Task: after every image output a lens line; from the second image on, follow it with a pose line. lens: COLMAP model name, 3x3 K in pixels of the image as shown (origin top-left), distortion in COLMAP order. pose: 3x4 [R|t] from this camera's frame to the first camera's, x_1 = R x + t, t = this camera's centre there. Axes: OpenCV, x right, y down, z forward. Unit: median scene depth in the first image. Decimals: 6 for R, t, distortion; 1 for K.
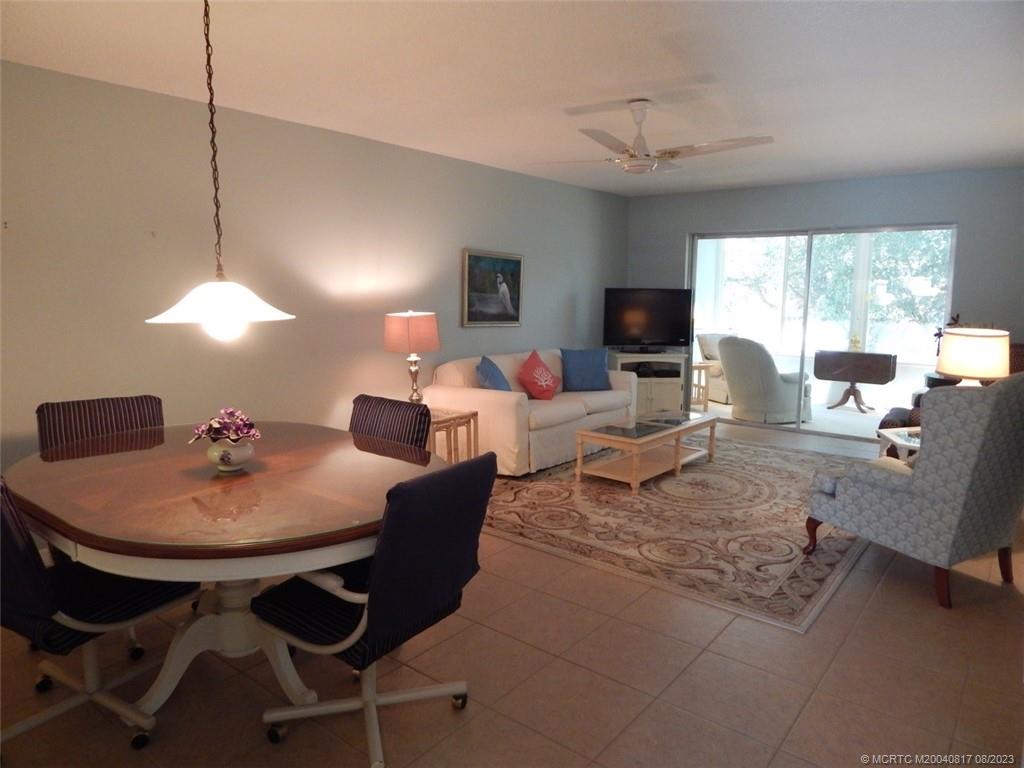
lens RADIAL K [[681.3, 0, 509.7], [0, 681.3, 377.8], [0, 0, 1]] dist [0.013573, -0.008796]
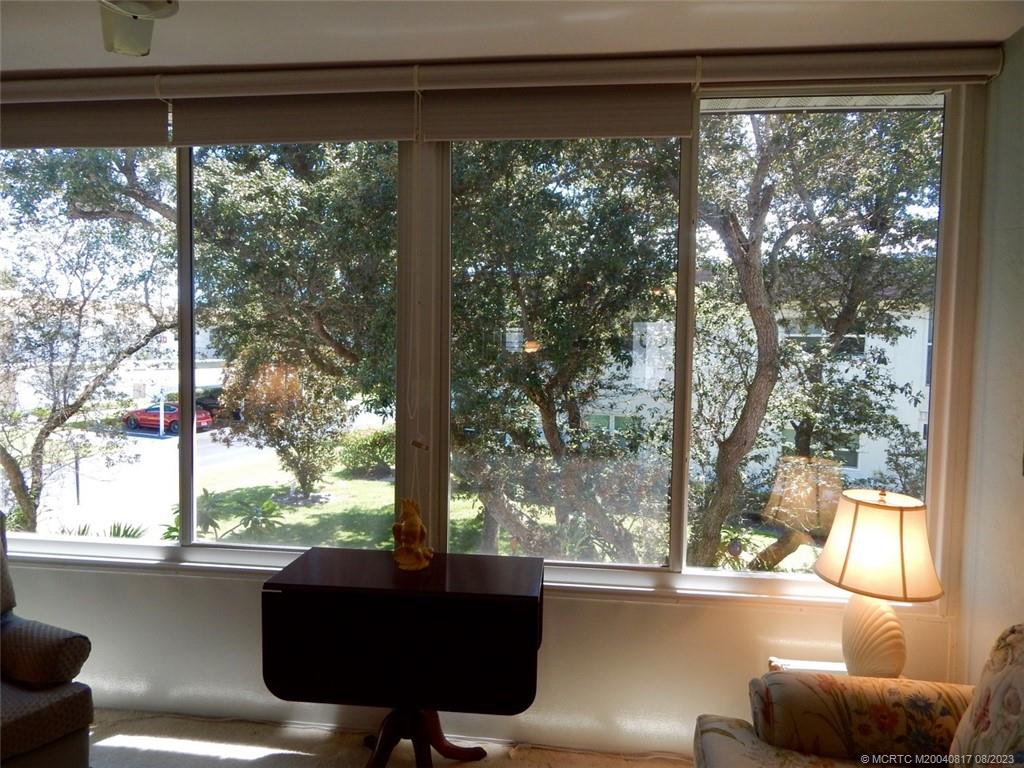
lens RADIAL K [[681.3, 0, 509.7], [0, 681.3, 377.8], [0, 0, 1]] dist [0.013573, -0.008796]
pose [[0.852130, -0.020120, 0.522943, 0.733835], [0.060741, 0.996310, -0.060644, -0.175122], [-0.519793, 0.083441, 0.850207, 1.363730]]
